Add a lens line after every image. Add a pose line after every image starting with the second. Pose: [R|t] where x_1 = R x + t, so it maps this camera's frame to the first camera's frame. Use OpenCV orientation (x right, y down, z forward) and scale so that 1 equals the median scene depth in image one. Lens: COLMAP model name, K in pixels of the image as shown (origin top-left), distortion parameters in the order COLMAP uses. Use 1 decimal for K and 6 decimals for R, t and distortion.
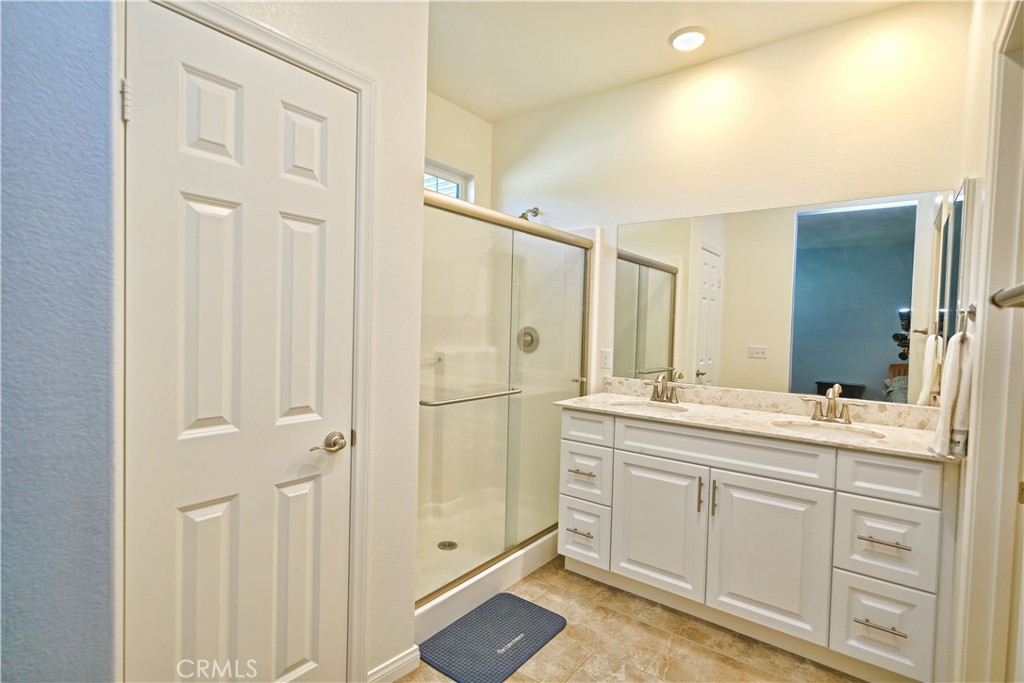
lens RADIAL K [[520.1, 0, 483.9], [0, 520.1, 342.1], [0, 0, 1]] dist [0.004060, 0.001429]
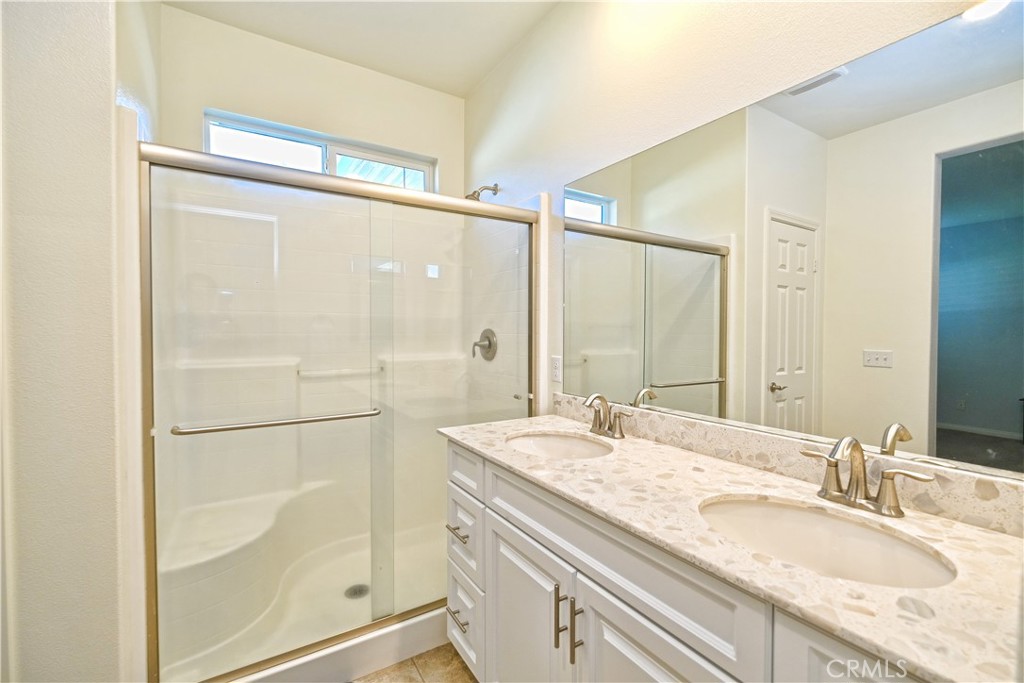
lens RADIAL K [[444.9, 0, 502.9], [0, 444.9, 343.0], [0, 0, 1]] dist [-0.002045, 0.000058]
pose [[0.939675, -0.015211, -0.341729, 0.375386], [0.009606, 0.999790, -0.018089, 0.005984], [0.341932, 0.013715, 0.939624, 0.377183]]
